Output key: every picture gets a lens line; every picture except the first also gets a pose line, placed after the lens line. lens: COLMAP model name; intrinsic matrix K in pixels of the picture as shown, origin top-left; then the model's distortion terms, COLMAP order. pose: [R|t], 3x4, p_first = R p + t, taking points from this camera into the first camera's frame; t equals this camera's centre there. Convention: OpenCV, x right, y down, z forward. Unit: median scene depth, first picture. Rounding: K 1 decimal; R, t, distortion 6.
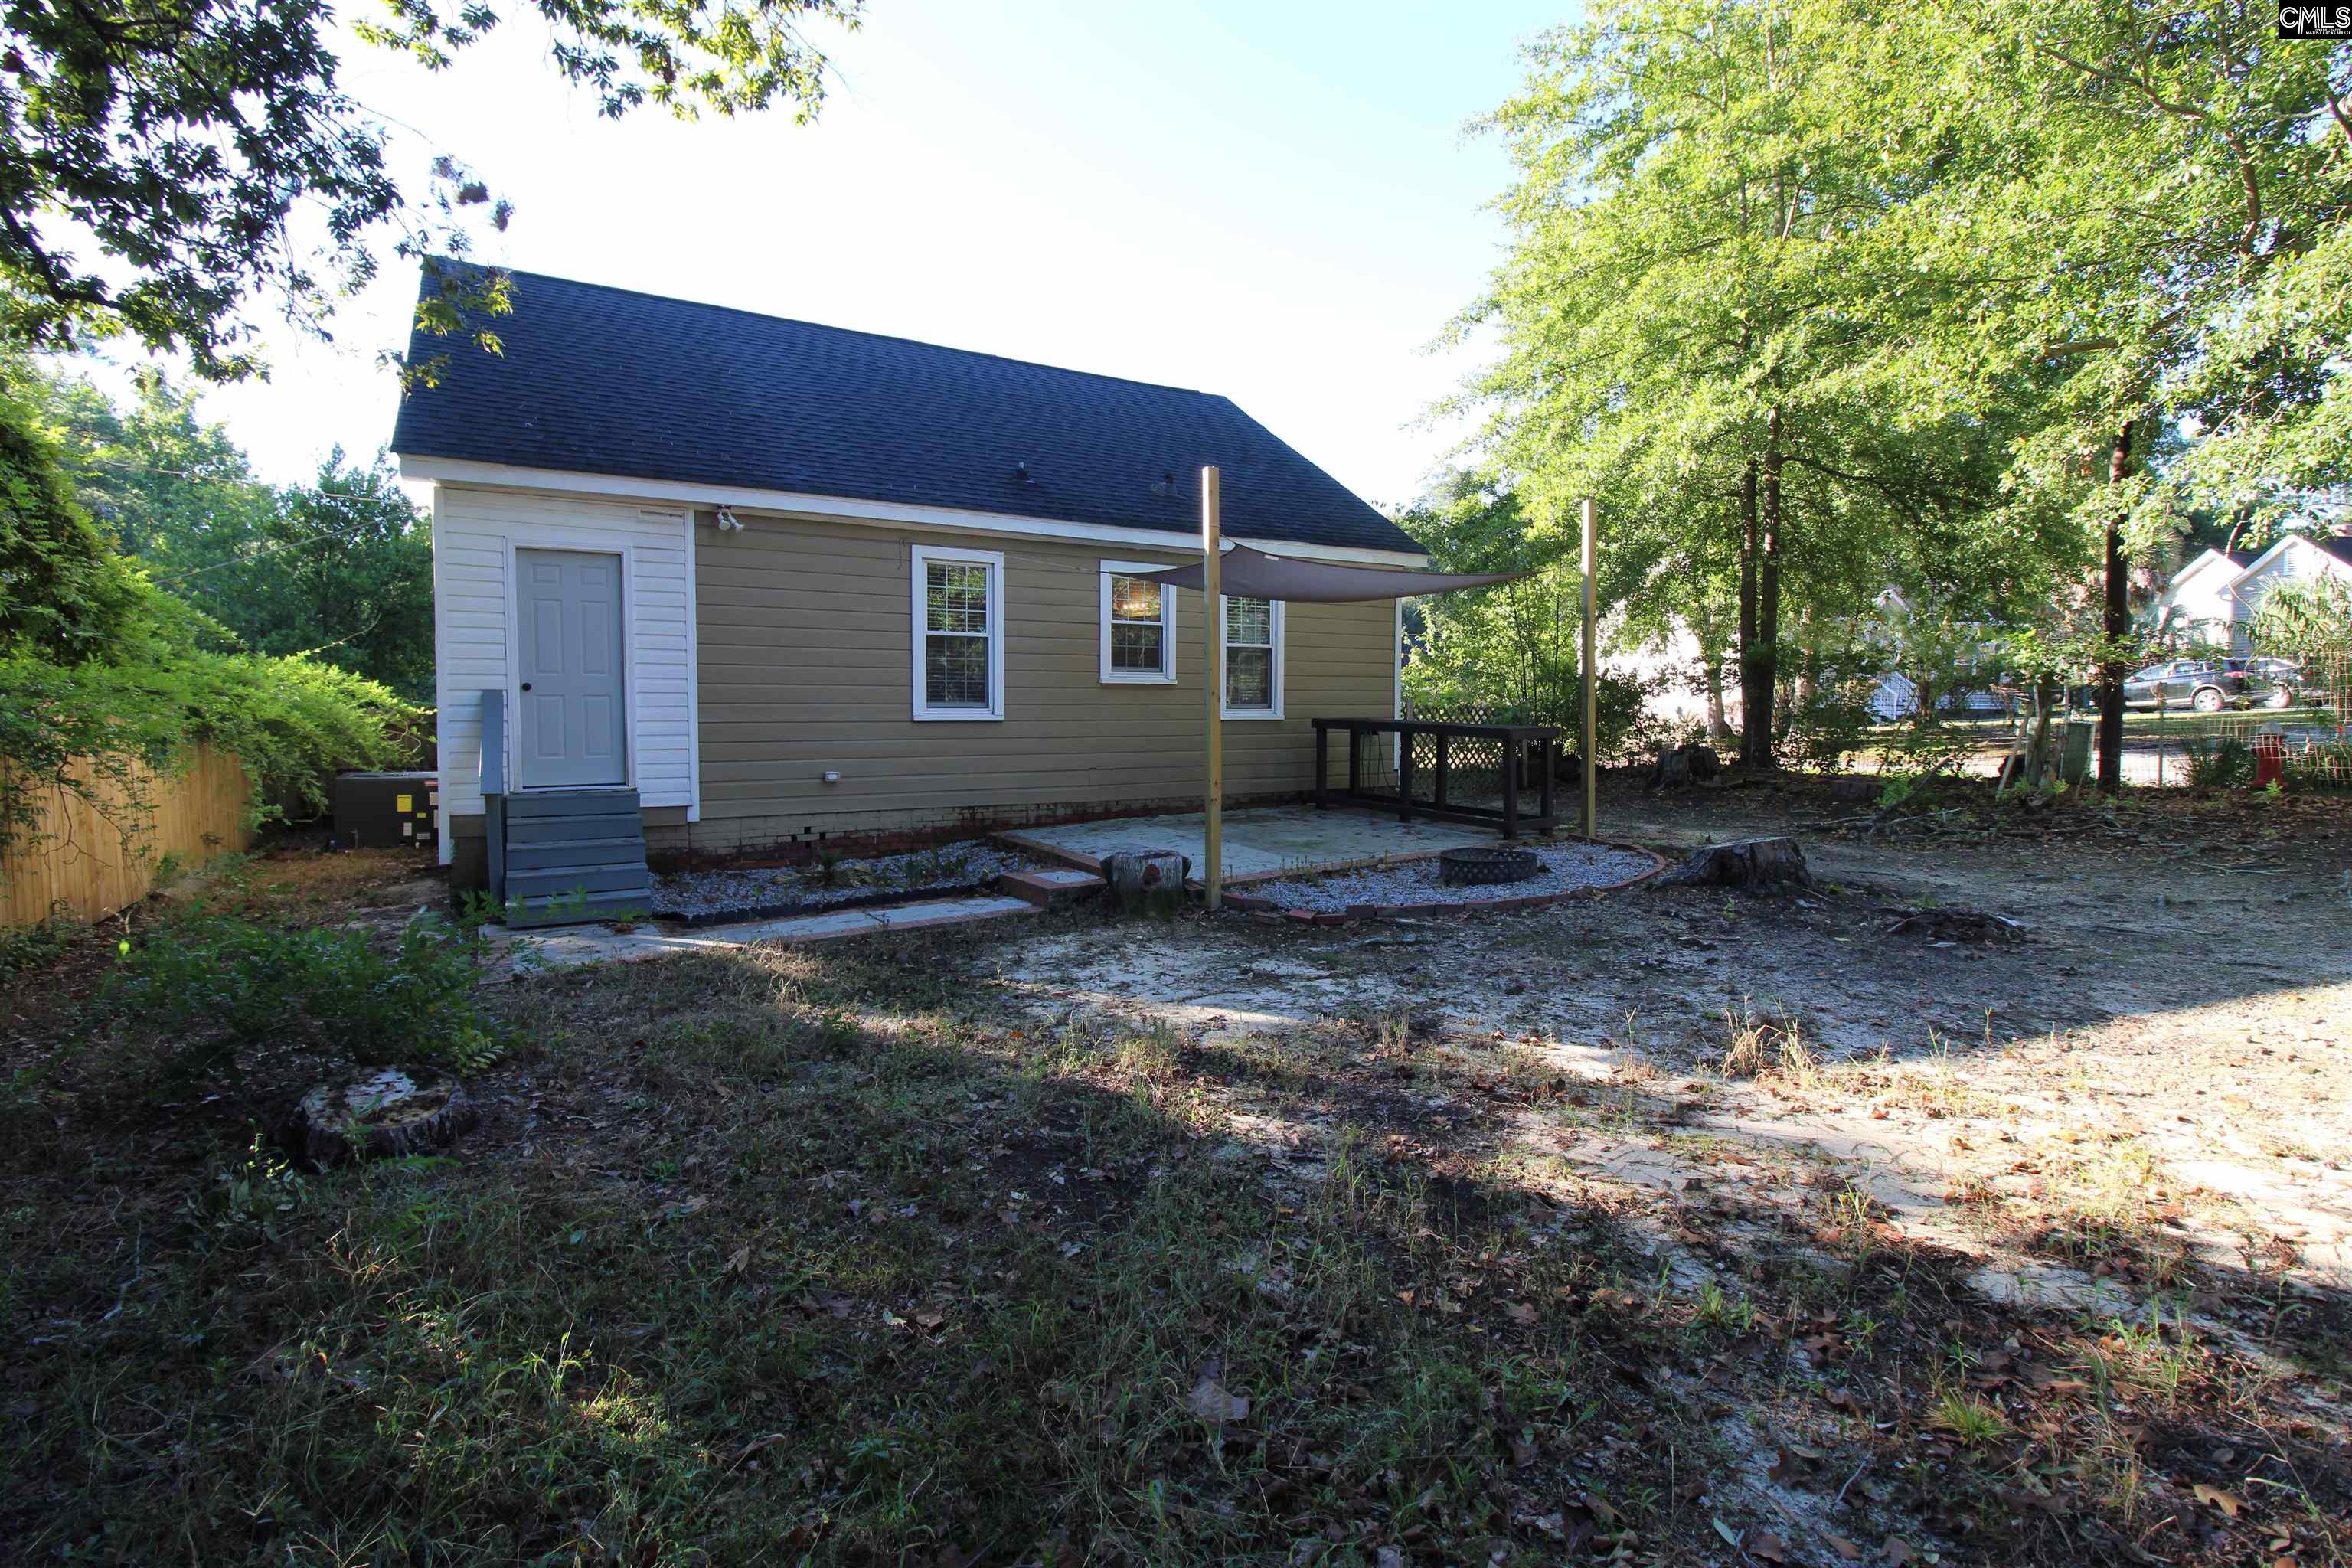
lens RADIAL K [[1091.3, 0, 1187.7], [0, 1091.3, 750.0], [0, 0, 1]] dist [-0.001521, -0.000131]
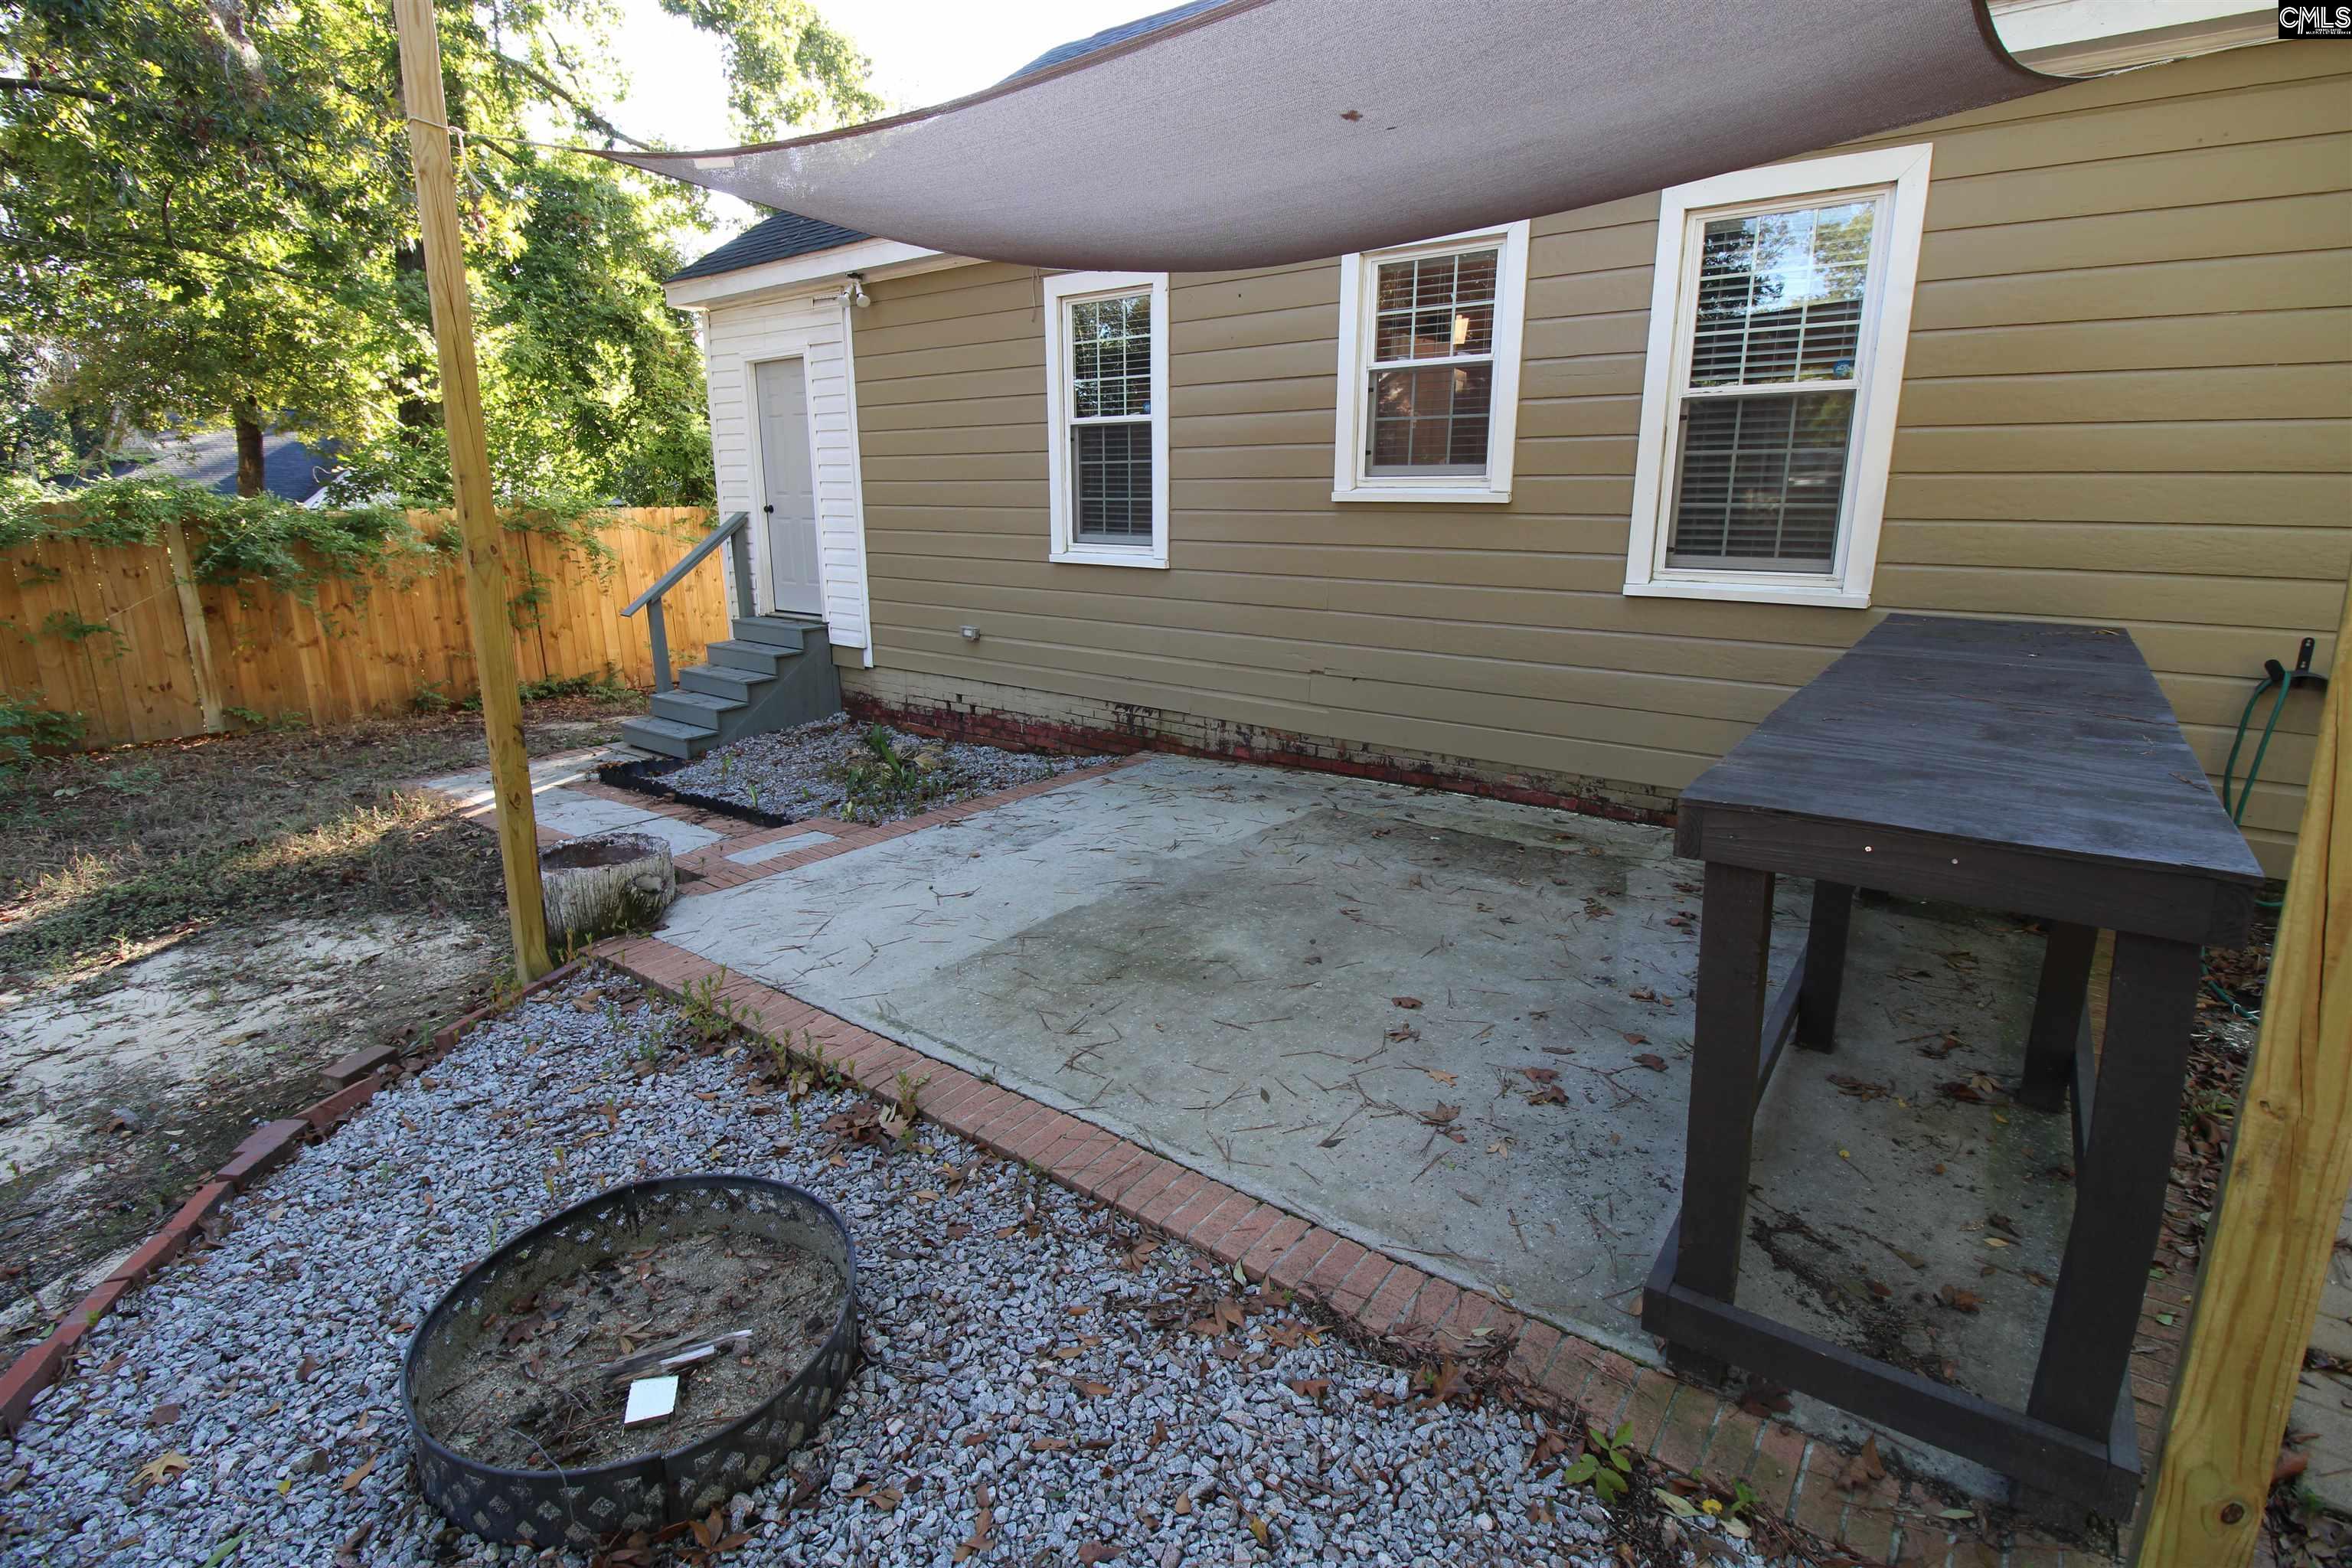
lens RADIAL K [[1091.3, 0, 1187.7], [0, 1091.3, 750.0], [0, 0, 1]] dist [-0.001521, -0.000131]
pose [[0.356379, 0.216587, -0.908892, 0.404387], [-0.035518, 0.975199, 0.218462, -0.062887], [0.933666, -0.045573, 0.355233, 0.841091]]
